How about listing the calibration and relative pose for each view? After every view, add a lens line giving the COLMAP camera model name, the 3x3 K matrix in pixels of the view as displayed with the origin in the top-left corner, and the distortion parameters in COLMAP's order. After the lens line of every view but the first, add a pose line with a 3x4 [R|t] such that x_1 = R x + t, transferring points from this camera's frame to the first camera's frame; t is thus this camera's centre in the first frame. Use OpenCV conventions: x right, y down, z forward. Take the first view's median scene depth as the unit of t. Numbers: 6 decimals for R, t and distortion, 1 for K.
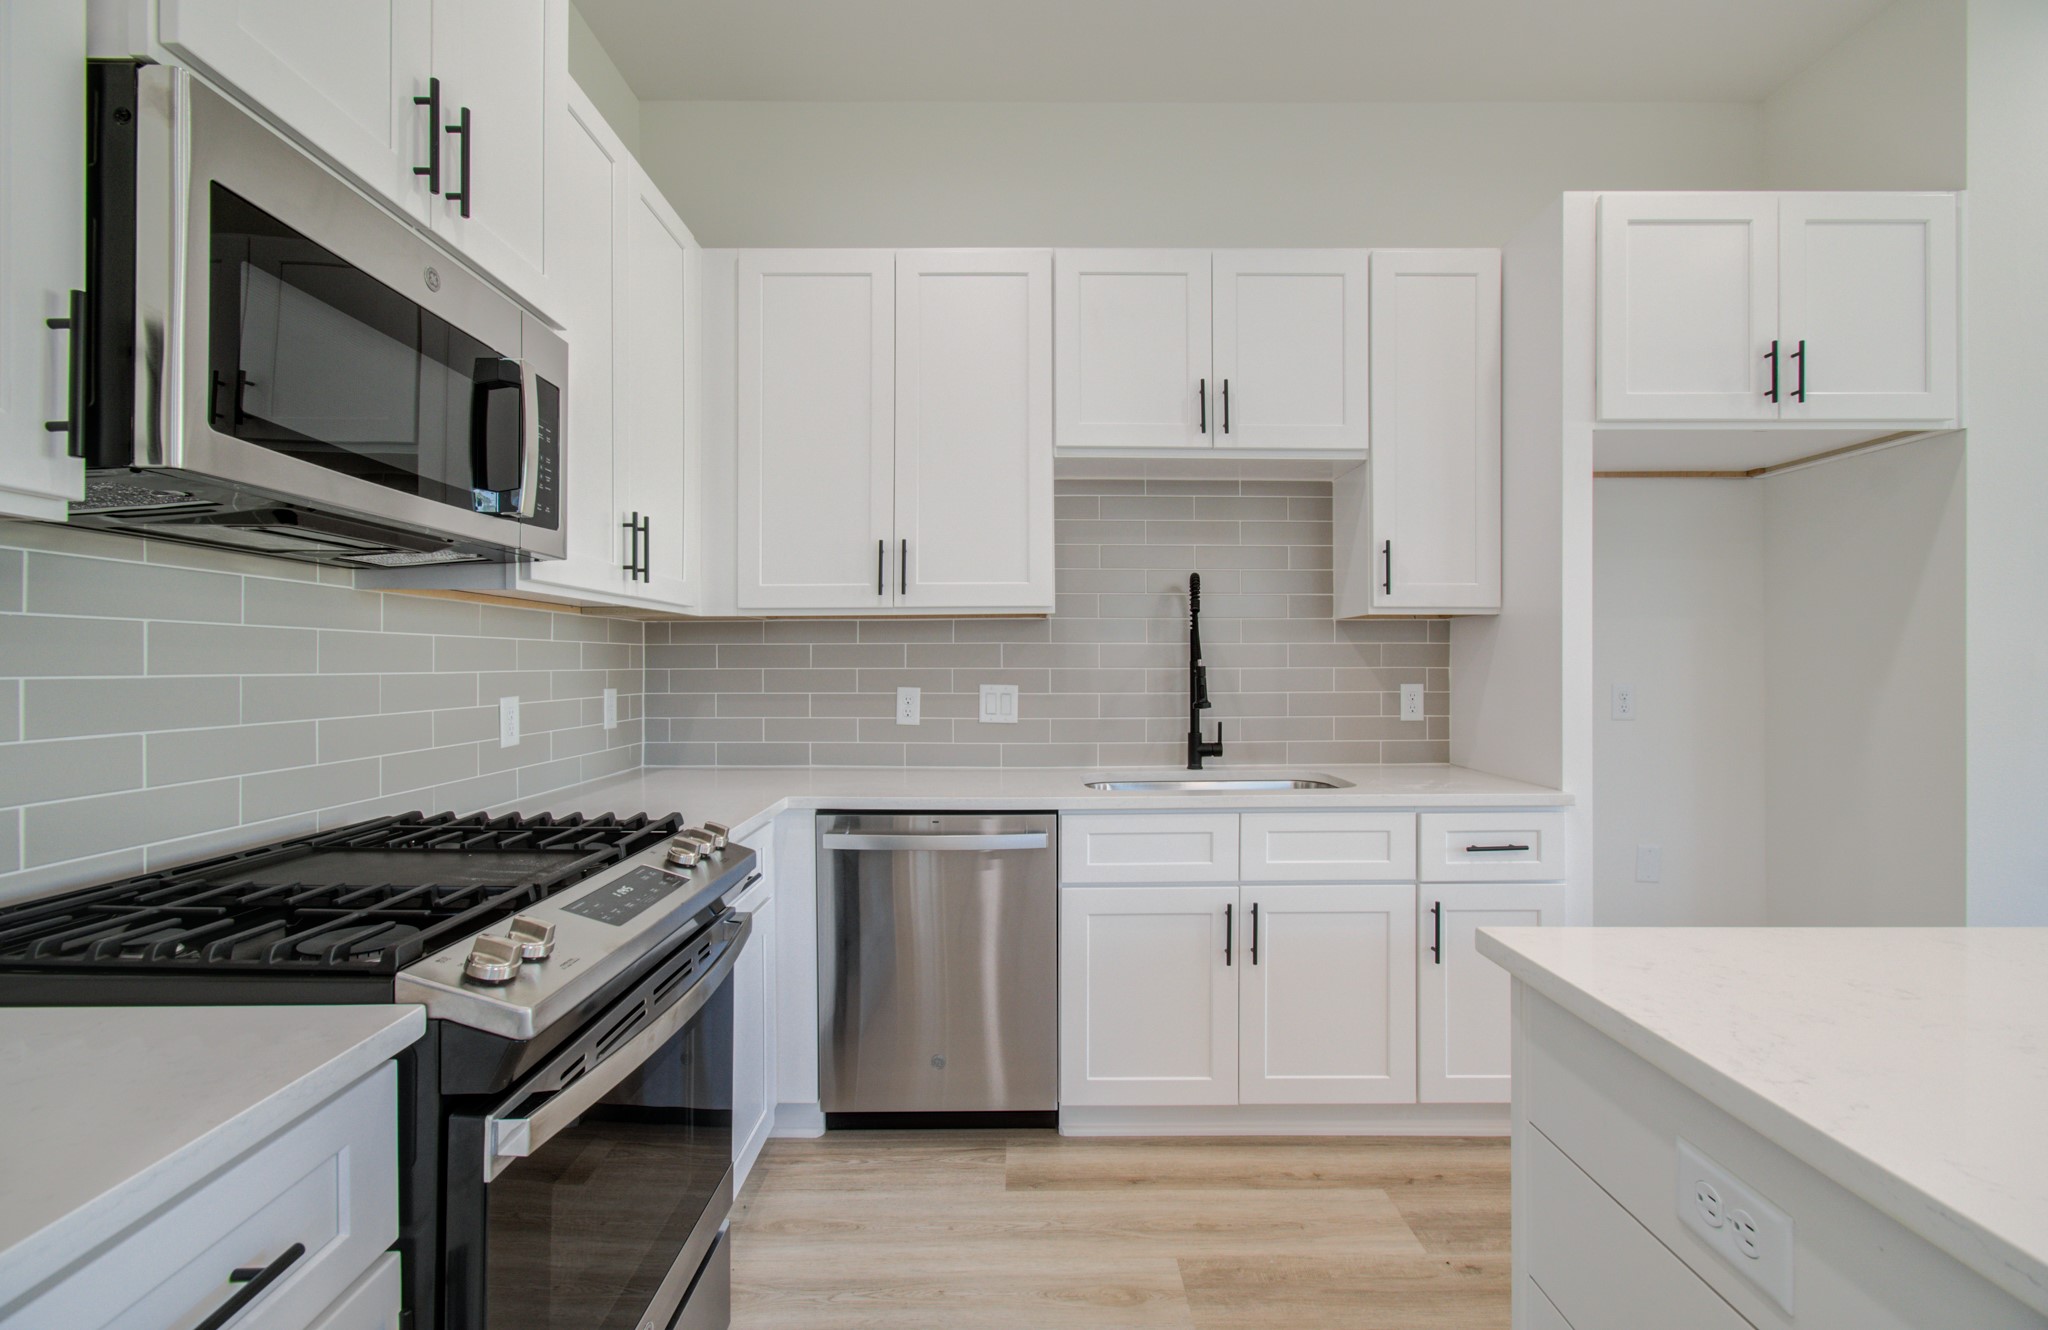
lens RADIAL K [[900.5, 0, 1010.2], [0, 900.5, 663.7], [0, 0, 1]] dist [-0.001053, 0.000069]
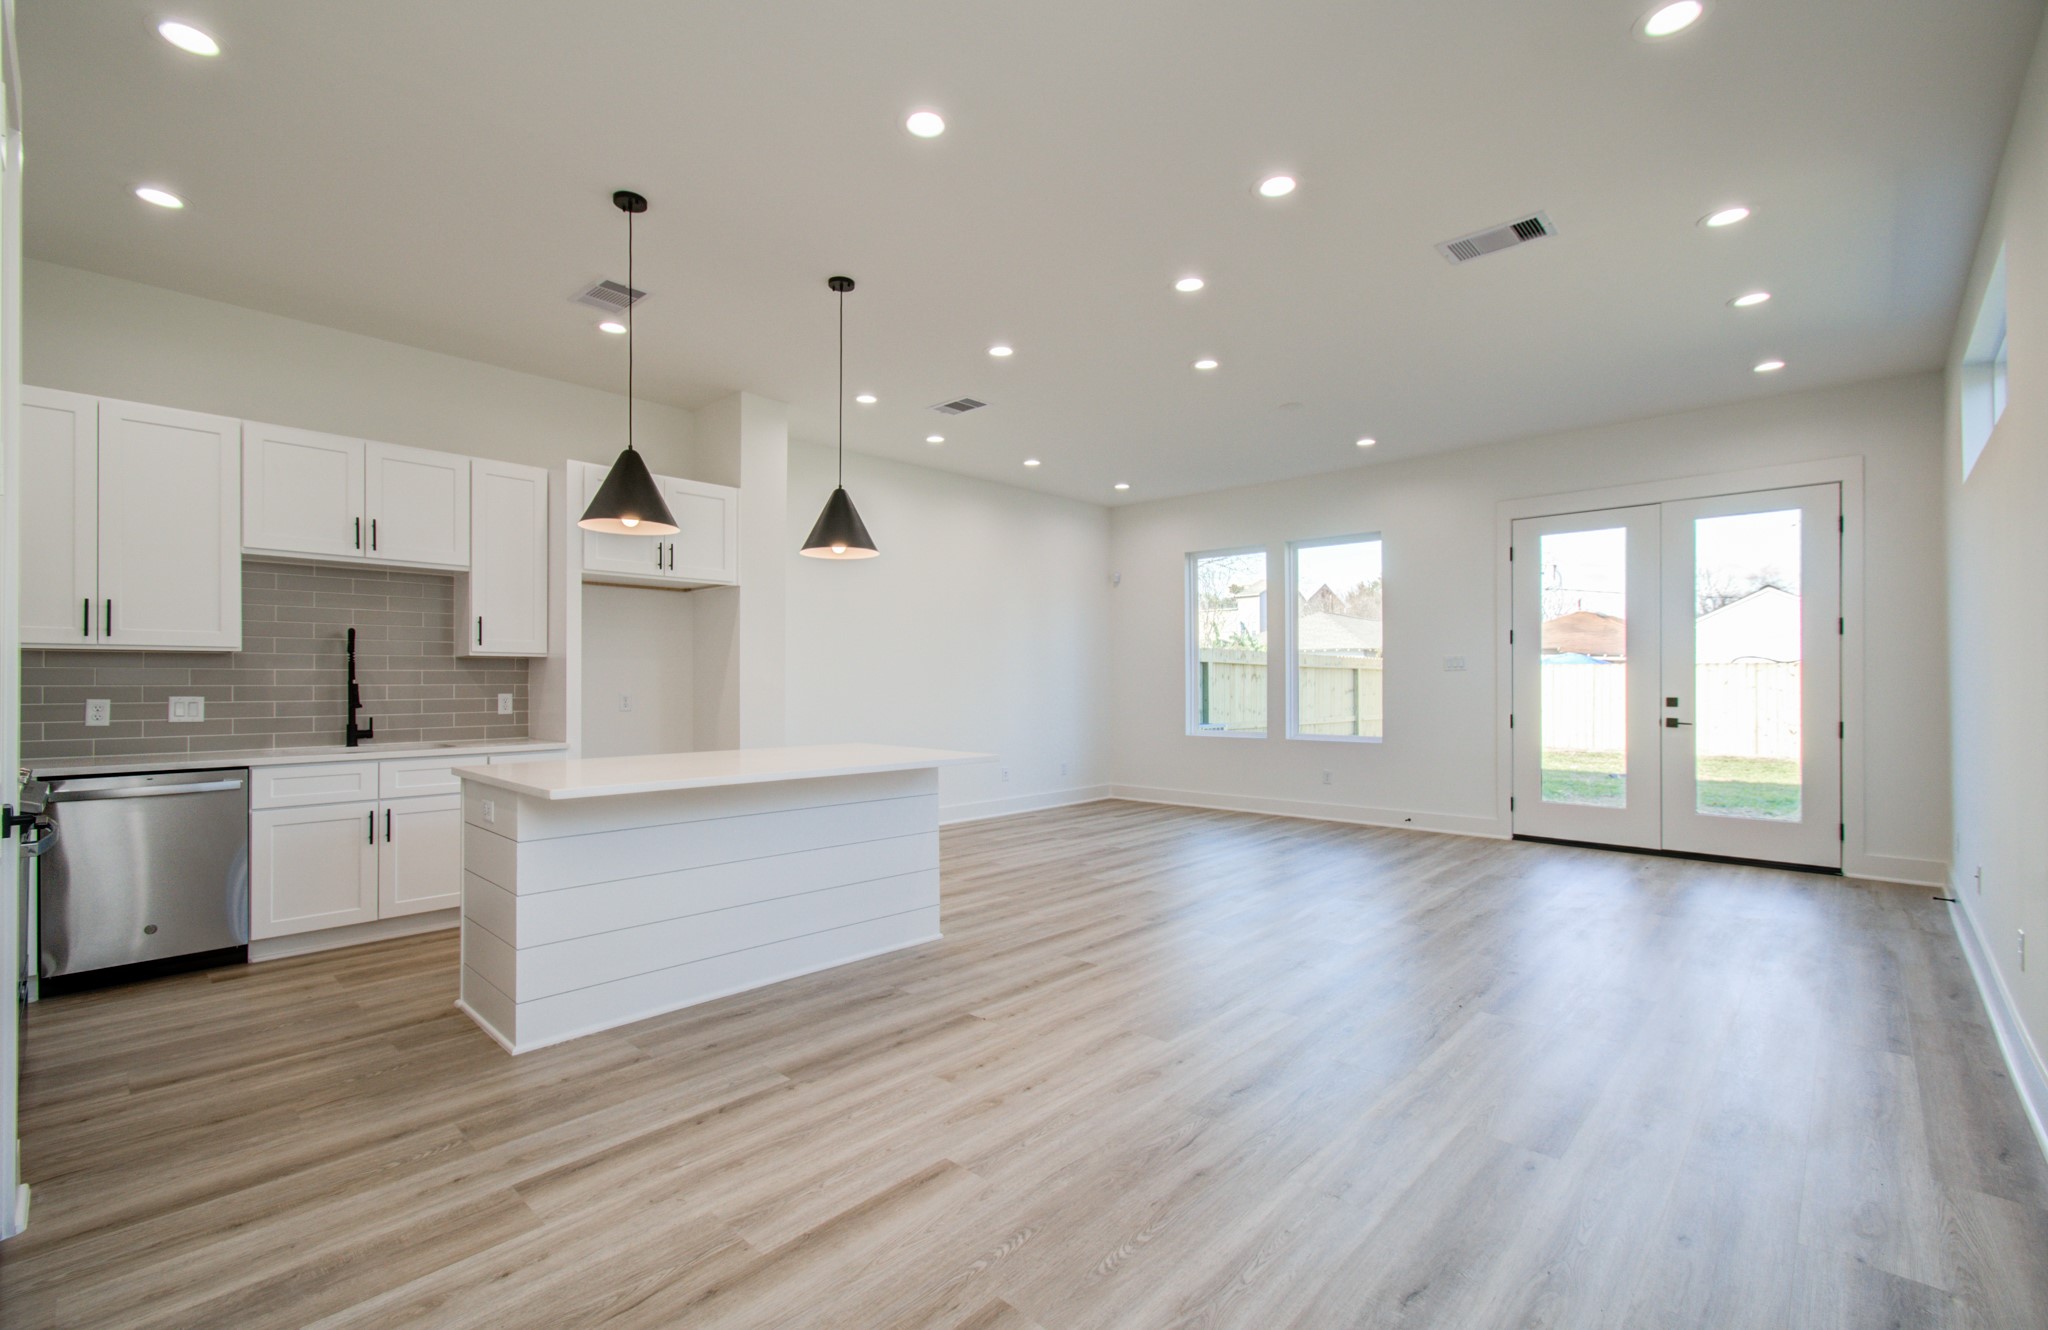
lens RADIAL K [[898.8, 0, 1029.6], [0, 898.8, 676.4], [0, 0, 1]] dist [0.003380, 0.000741]
pose [[0.677143, 0.004221, 0.735839, -0.184484], [0.000353, 0.999982, -0.006061, -0.000006], [-0.735851, 0.004364, 0.677129, -1.124691]]
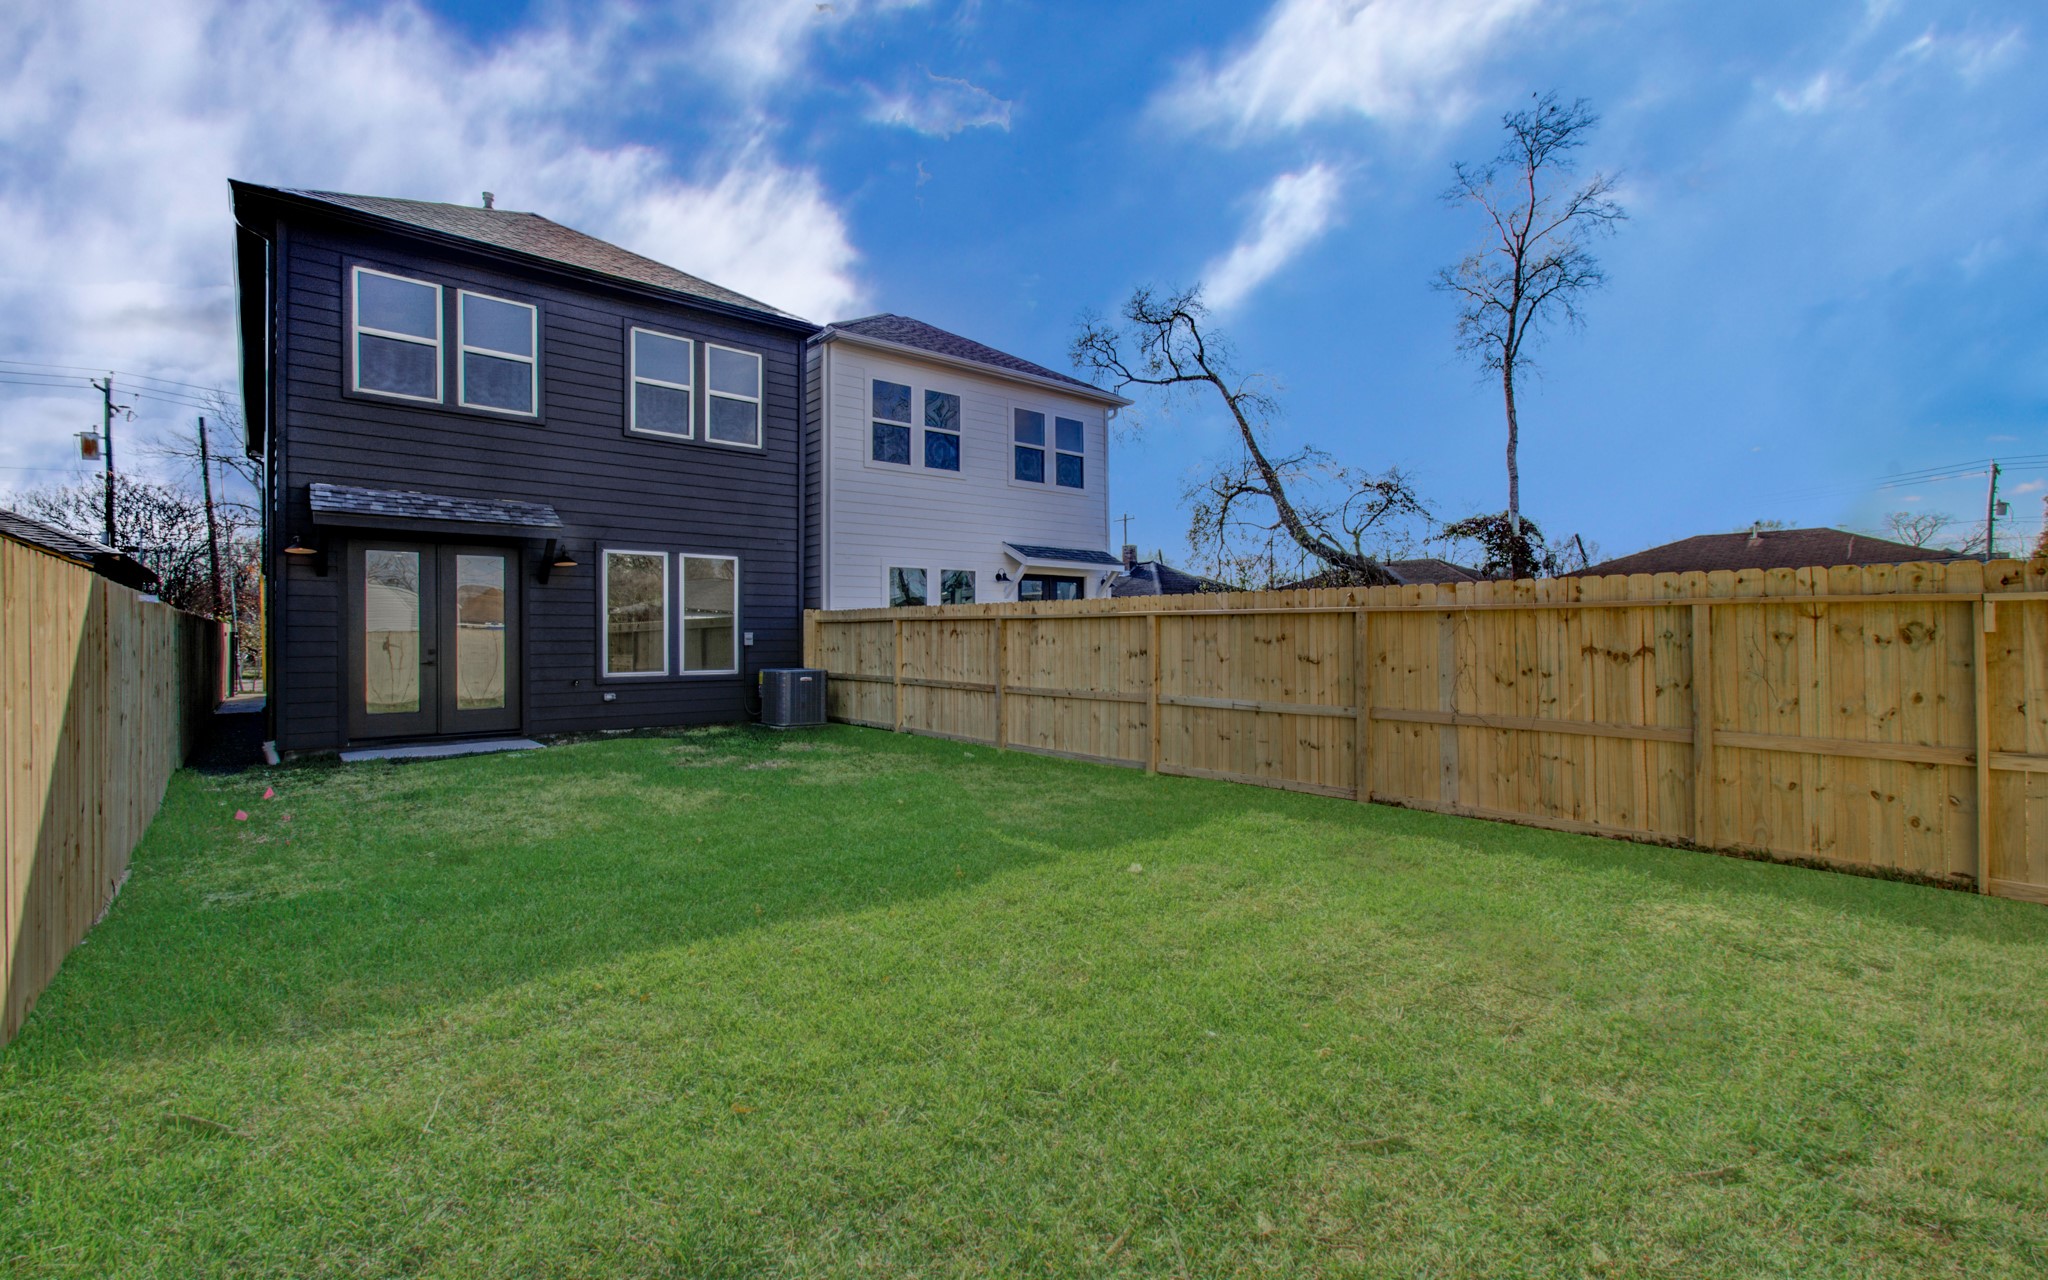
lens RADIAL K [[900.0, 0, 1024.0], [0, 900.0, 640.0], [0, 0, 1]] dist [0.001268, 0.000119]
pose [[0.684007, -0.001067, -0.729475, 7.919717], [0.003205, 0.999994, 0.001542, 0.003351], [0.729468, -0.003393, 0.684006, -1.624097]]
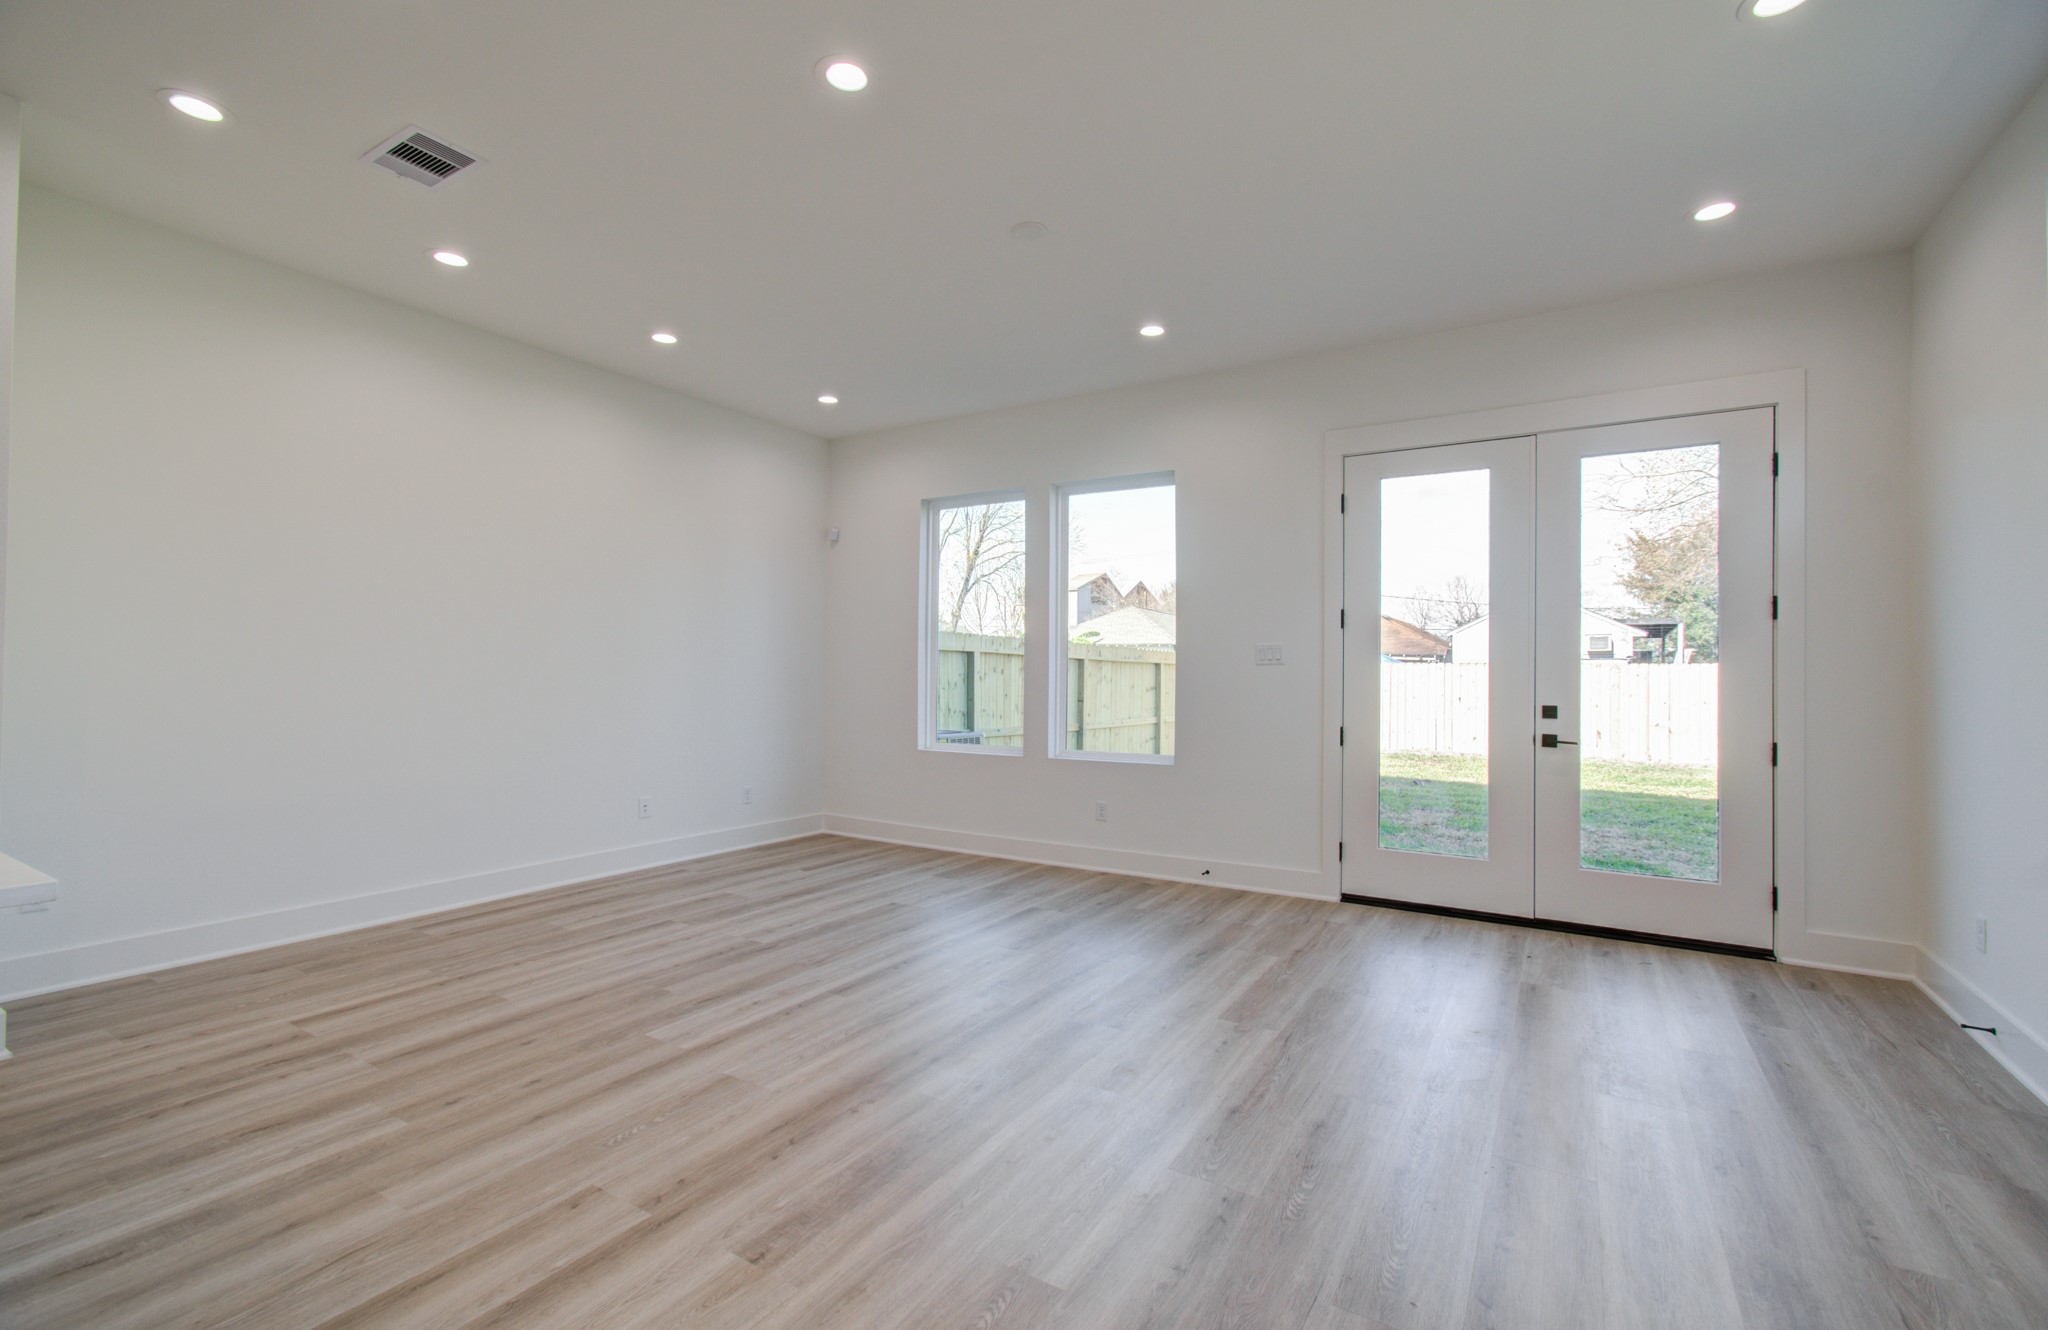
lens RADIAL K [[887.9, 0, 1037.9], [0, 887.9, 666.6], [0, 0, 1]] dist [0.000141, 0.000259]
pose [[0.514035, 0.014942, 0.857639, 0.812247], [-0.010166, 0.999884, -0.011327, -0.003232], [-0.857709, -0.002896, 0.514128, -0.782550]]
